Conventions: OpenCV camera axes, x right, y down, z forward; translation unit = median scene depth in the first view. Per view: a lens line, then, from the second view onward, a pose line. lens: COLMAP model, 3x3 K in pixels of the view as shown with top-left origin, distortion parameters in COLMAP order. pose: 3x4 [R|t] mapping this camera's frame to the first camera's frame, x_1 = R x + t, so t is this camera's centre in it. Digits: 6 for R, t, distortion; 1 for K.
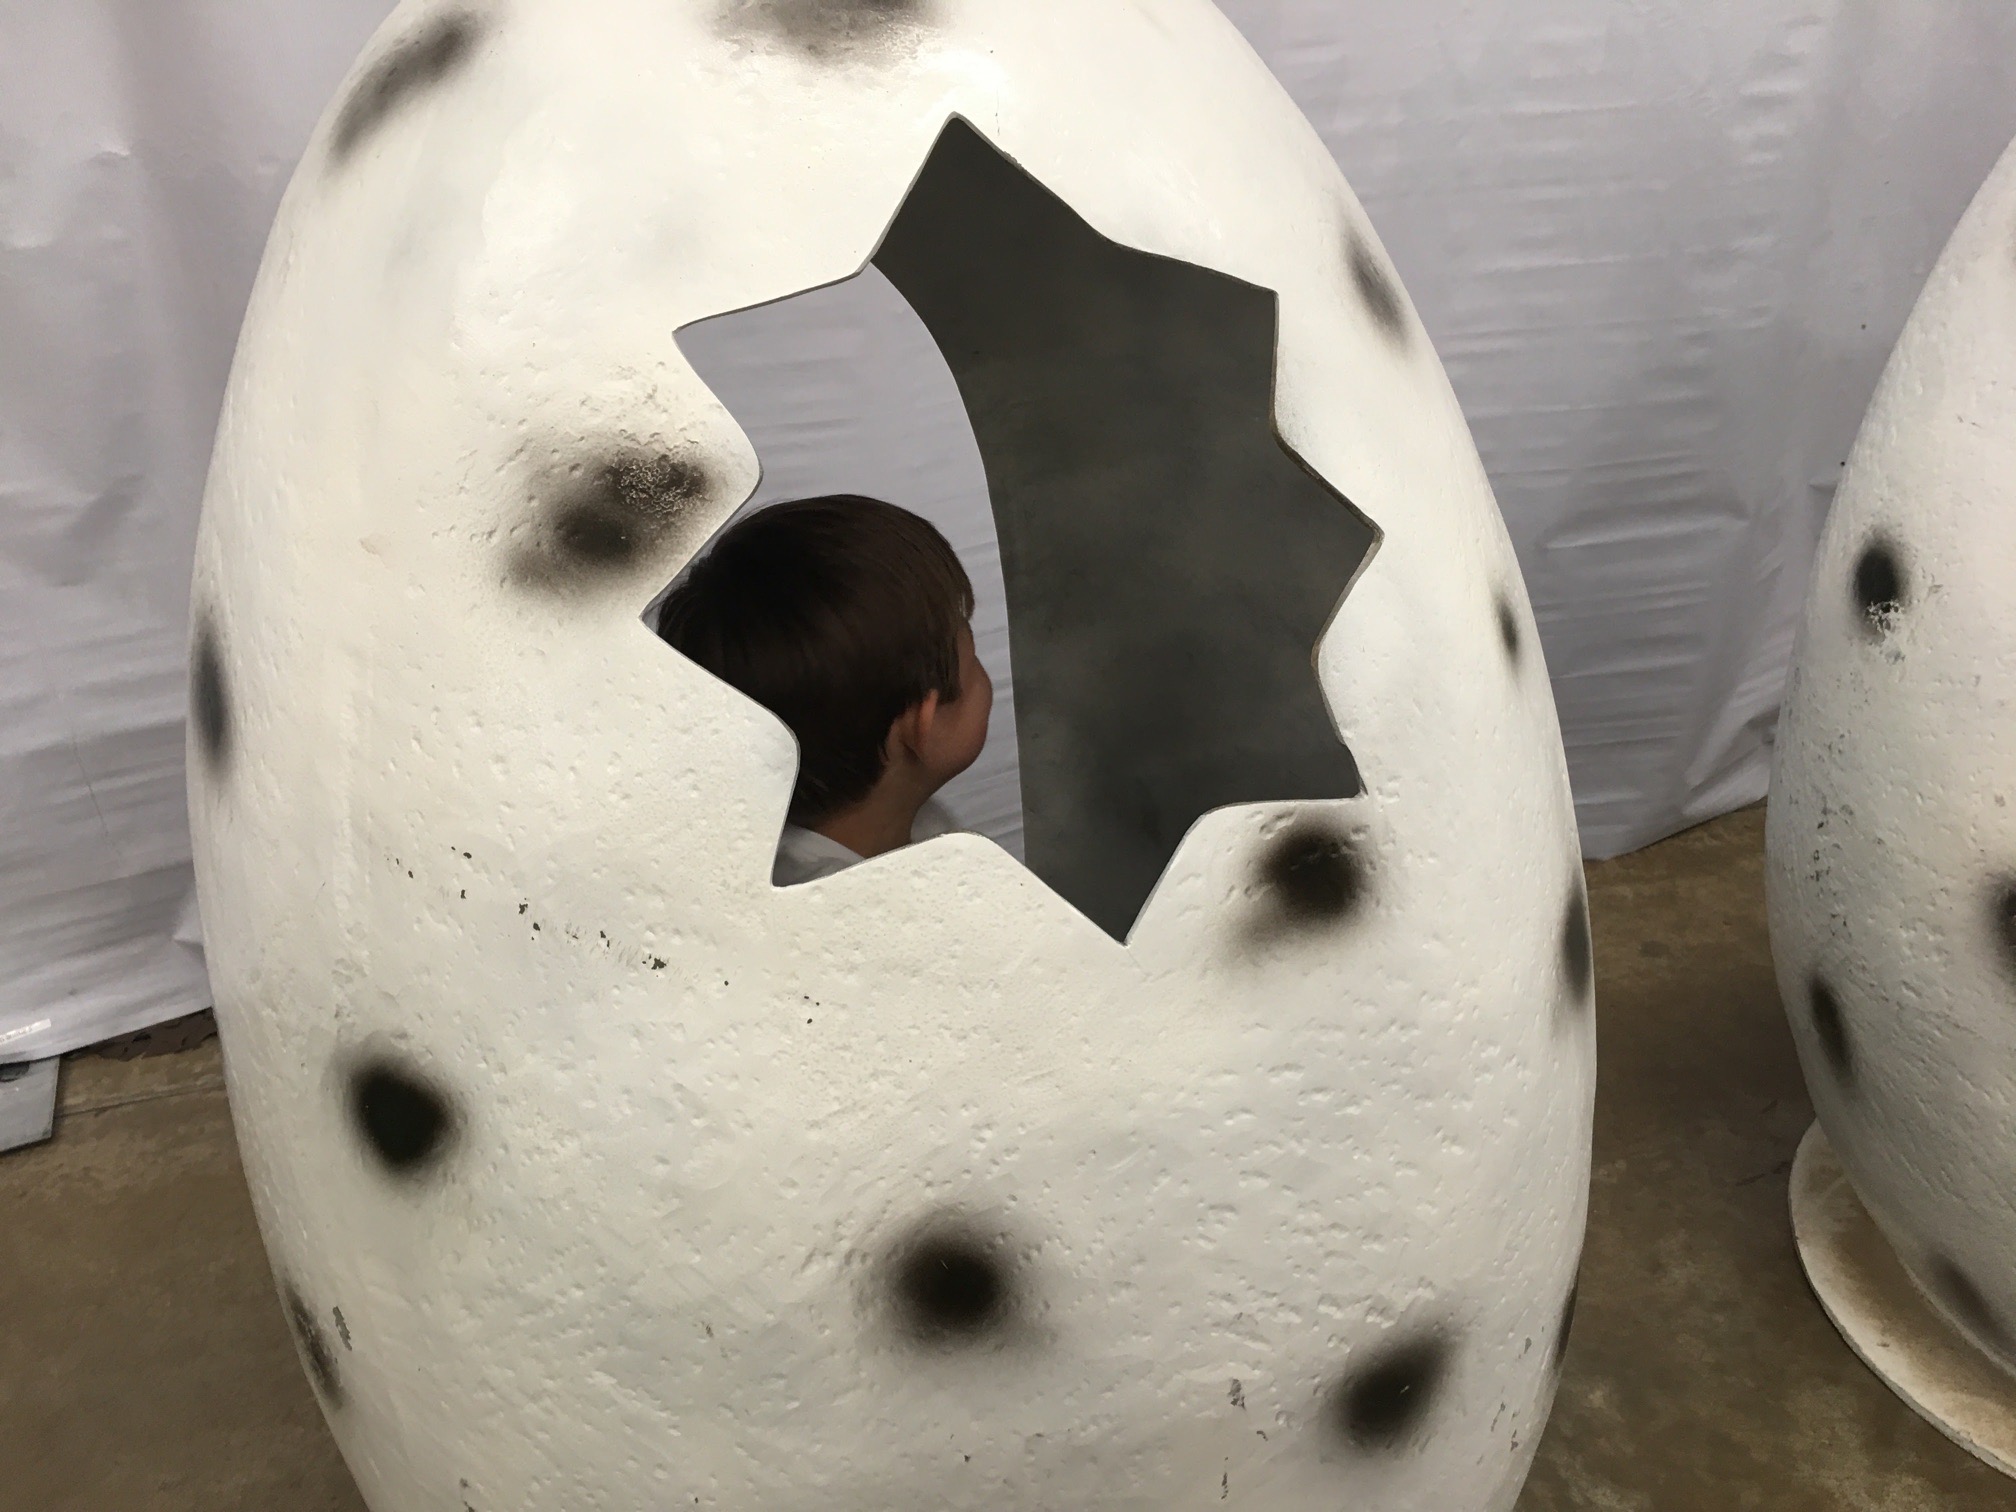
lens RADIAL K [[1741.7, 0, 992.6], [0, 1741.7, 756.5], [0, 0, 1]] dist [0.093681, -0.127785]
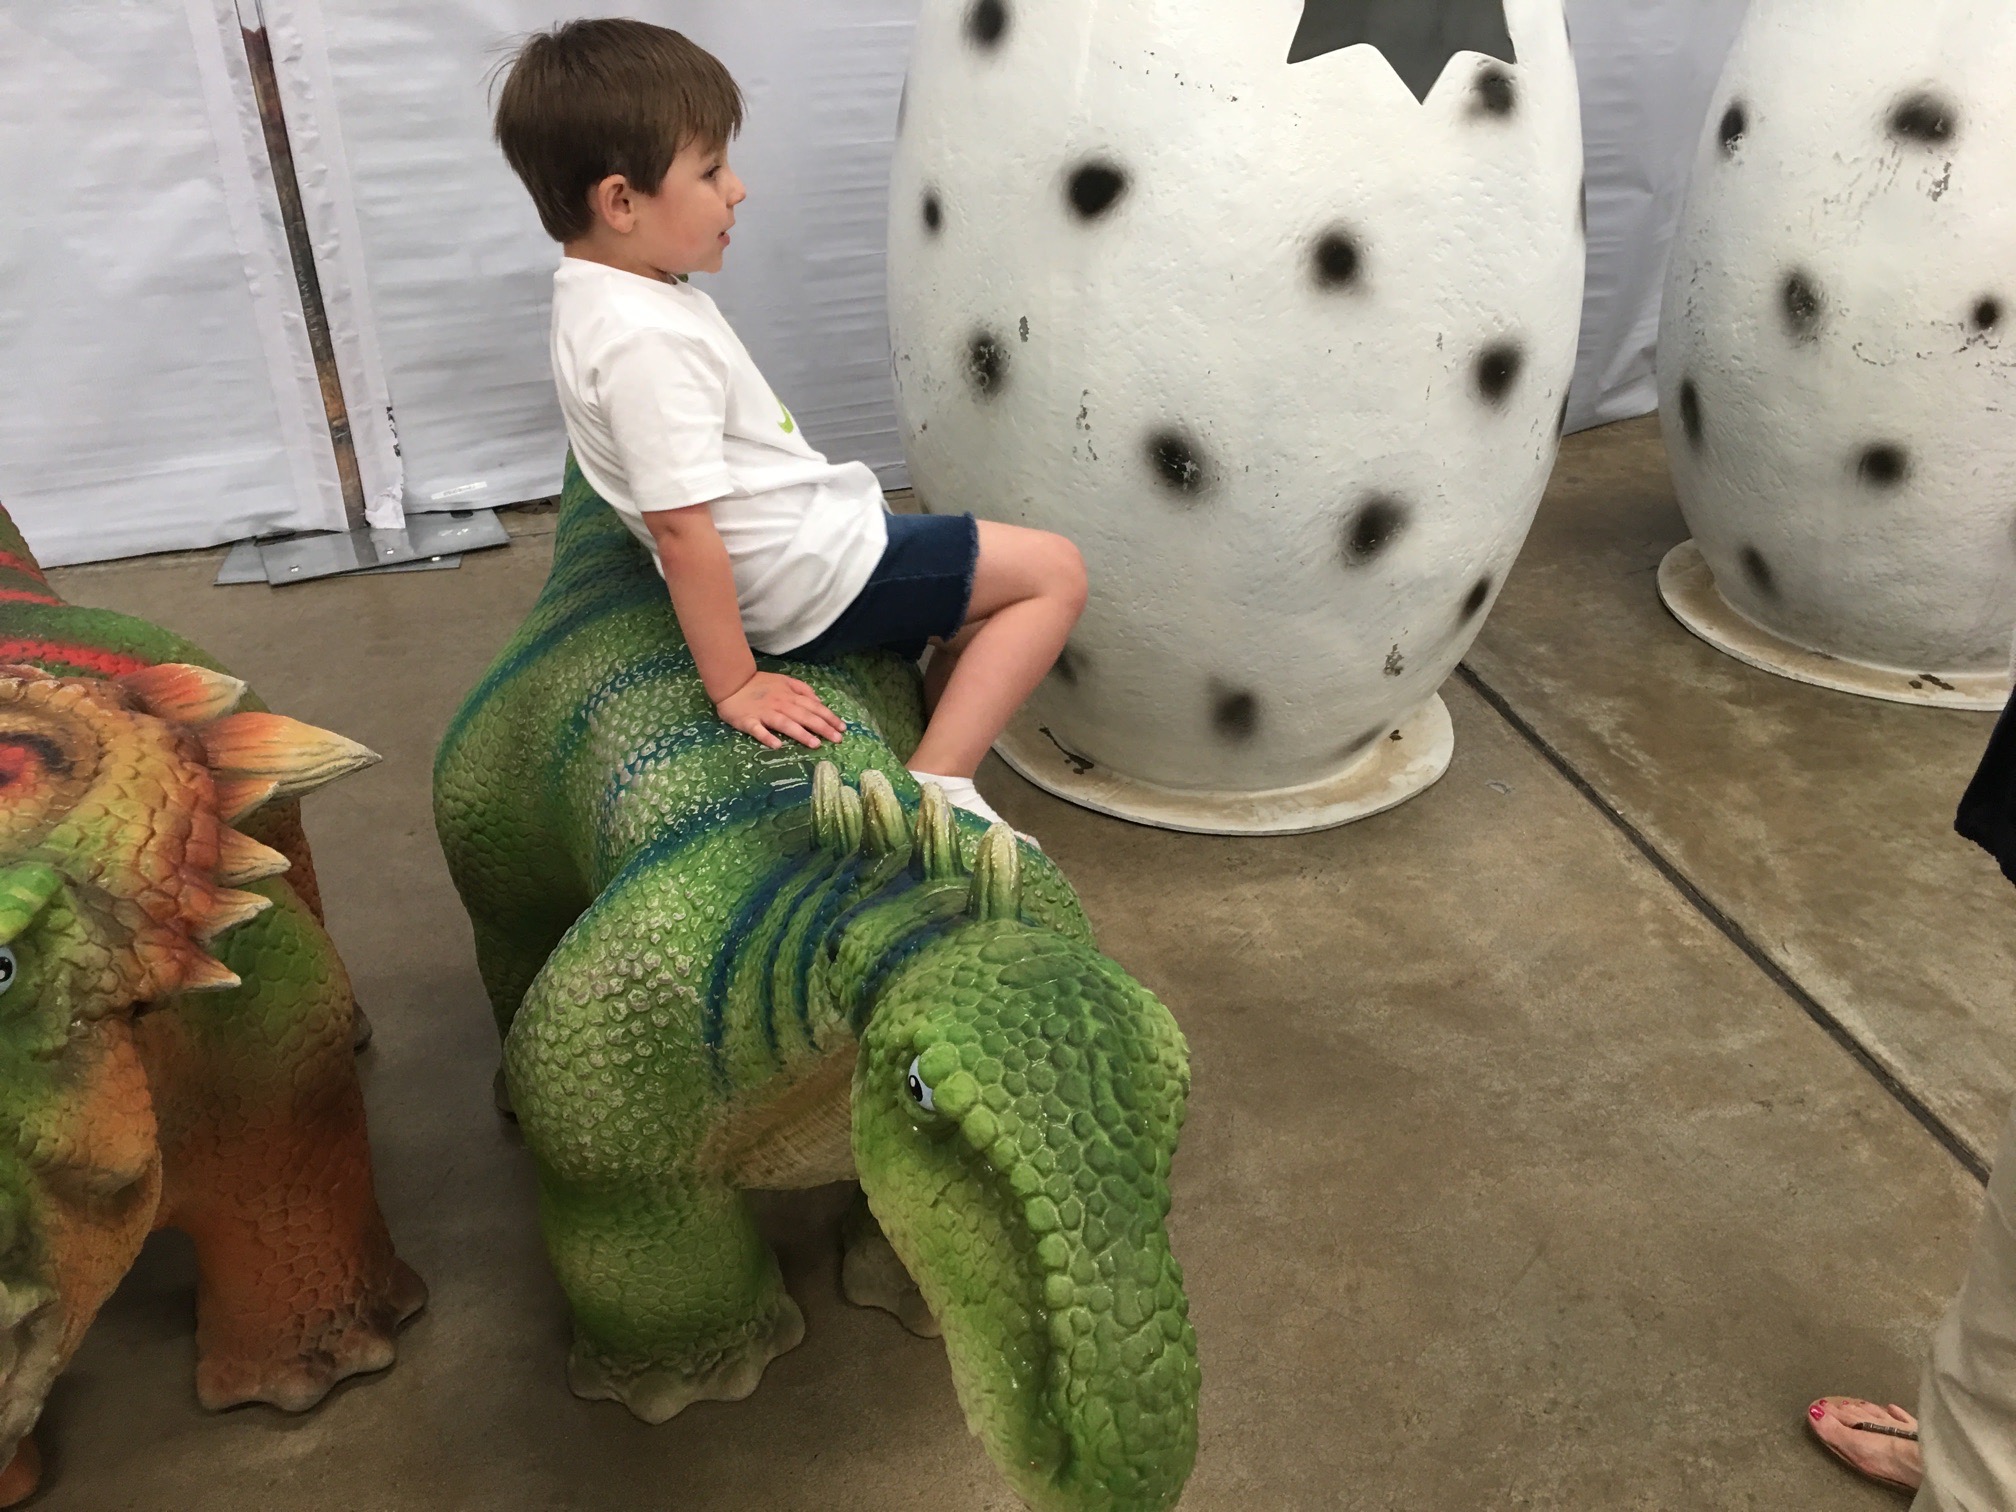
lens RADIAL K [[1741.7, 0, 992.6], [0, 1741.7, 756.5], [0, 0, 1]] dist [0.093681, -0.127785]
pose [[0.996978, 0.034237, 0.069733, -0.594867], [-0.036795, 0.998683, 0.035741, 0.854312], [-0.068417, -0.038199, 0.996925, -1.294475]]
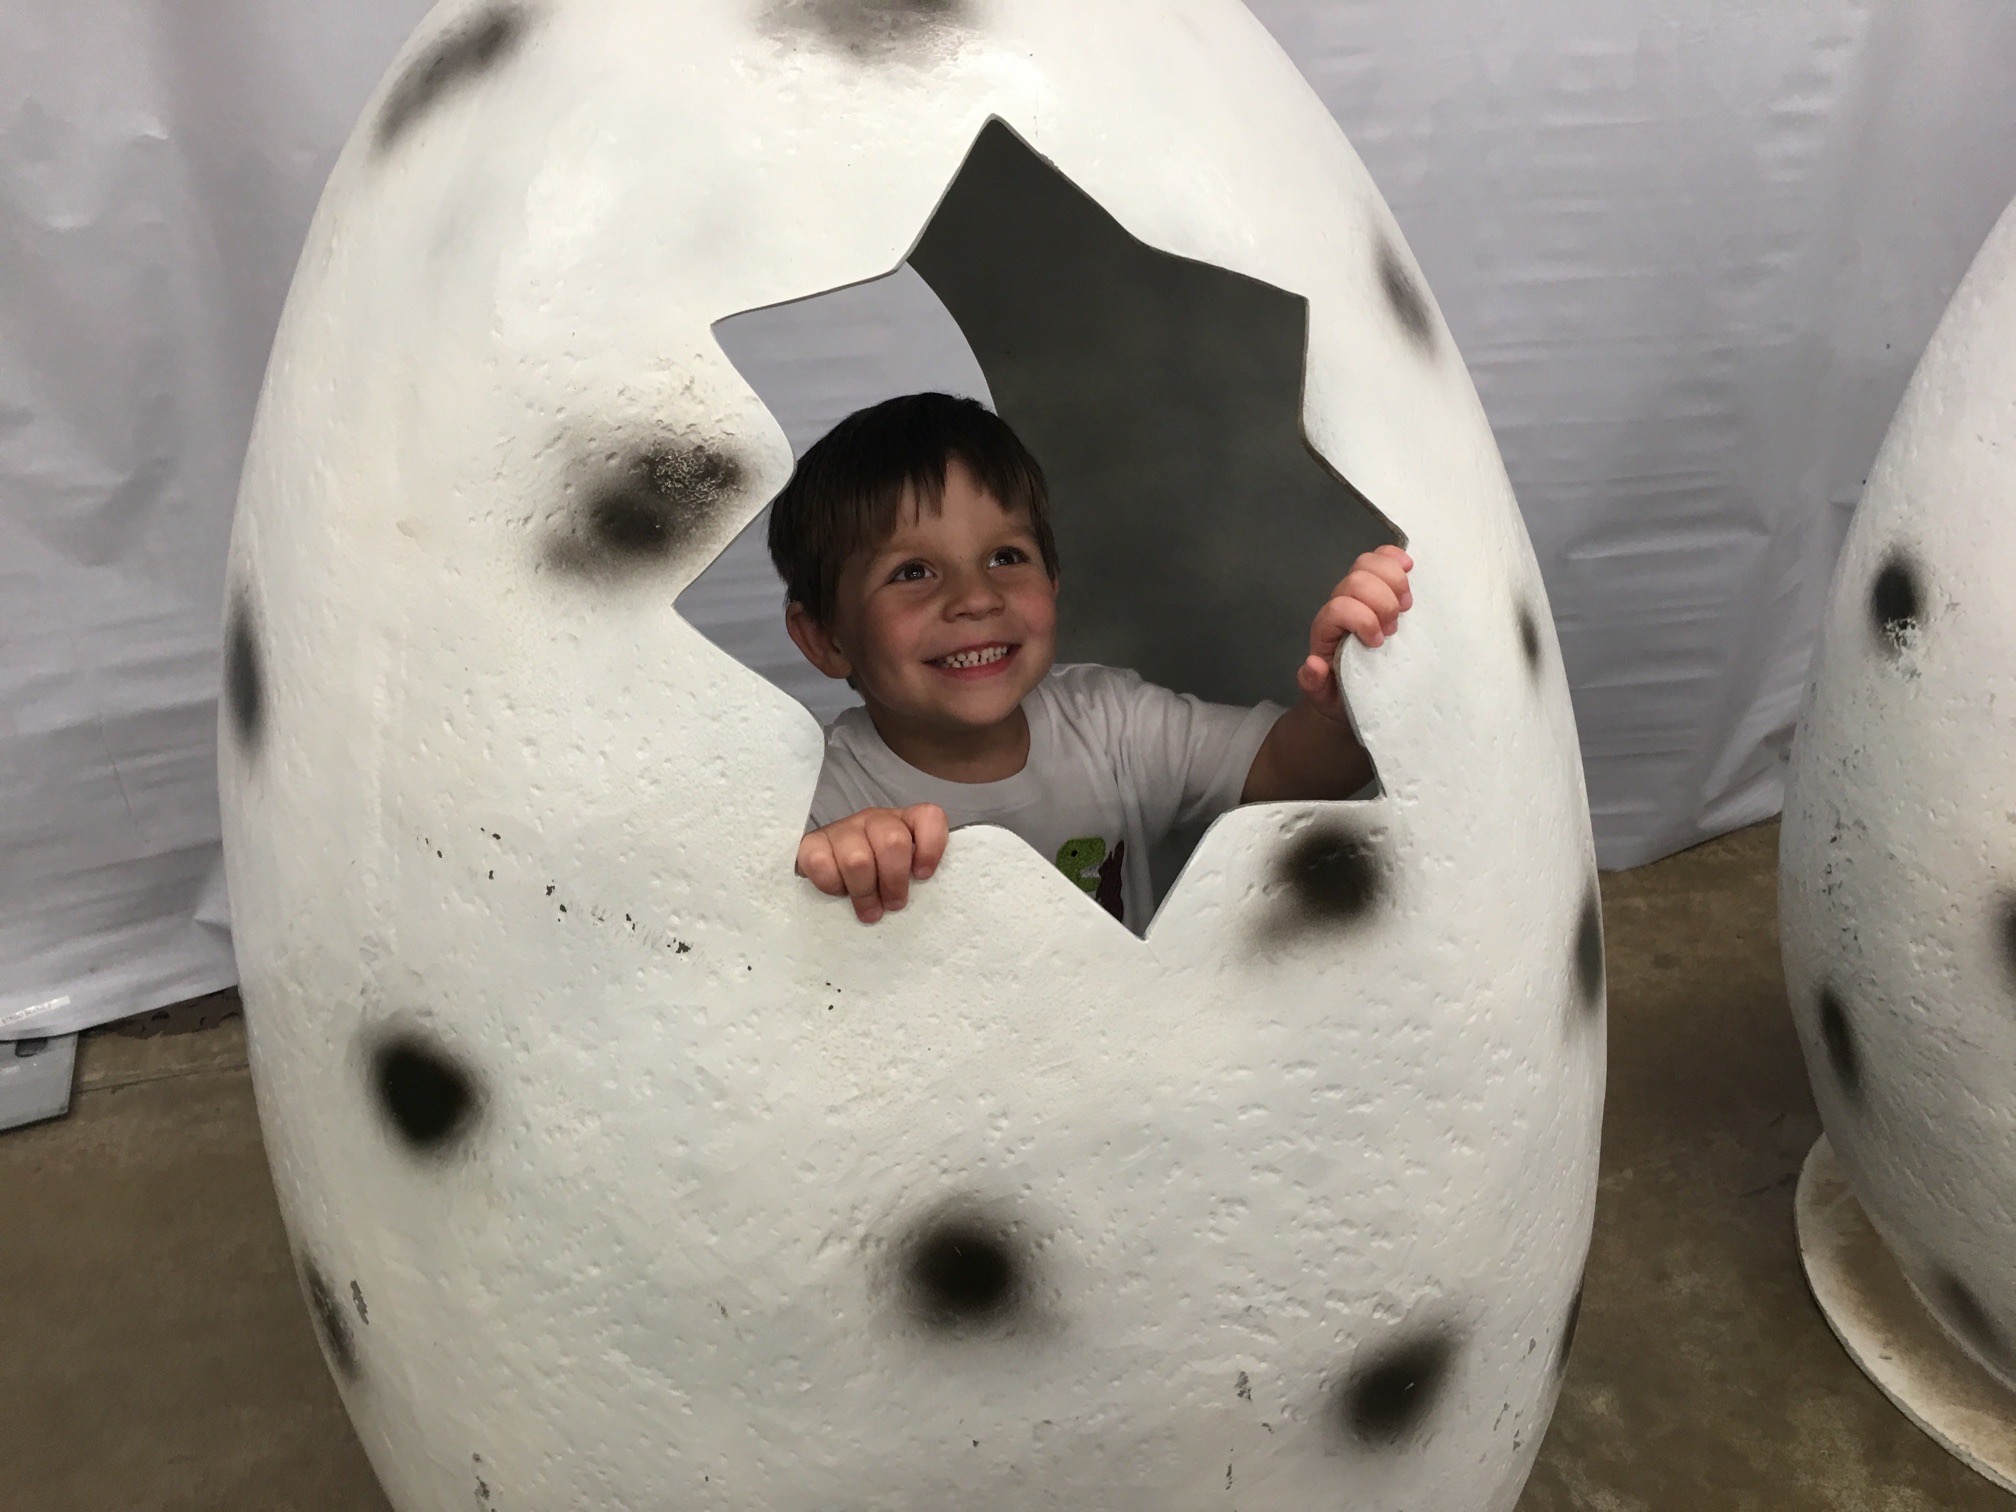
lens RADIAL K [[1738.8, 0, 1008.0], [0, 1738.8, 756.0], [0, 0, 1]] dist [0.086923, -0.117239]
pose [[0.999741, 0.022711, -0.001420, -0.003421], [-0.022712, 0.999742, -0.000280, 0.003268], [0.001414, 0.000312, 0.999999, -0.009677]]
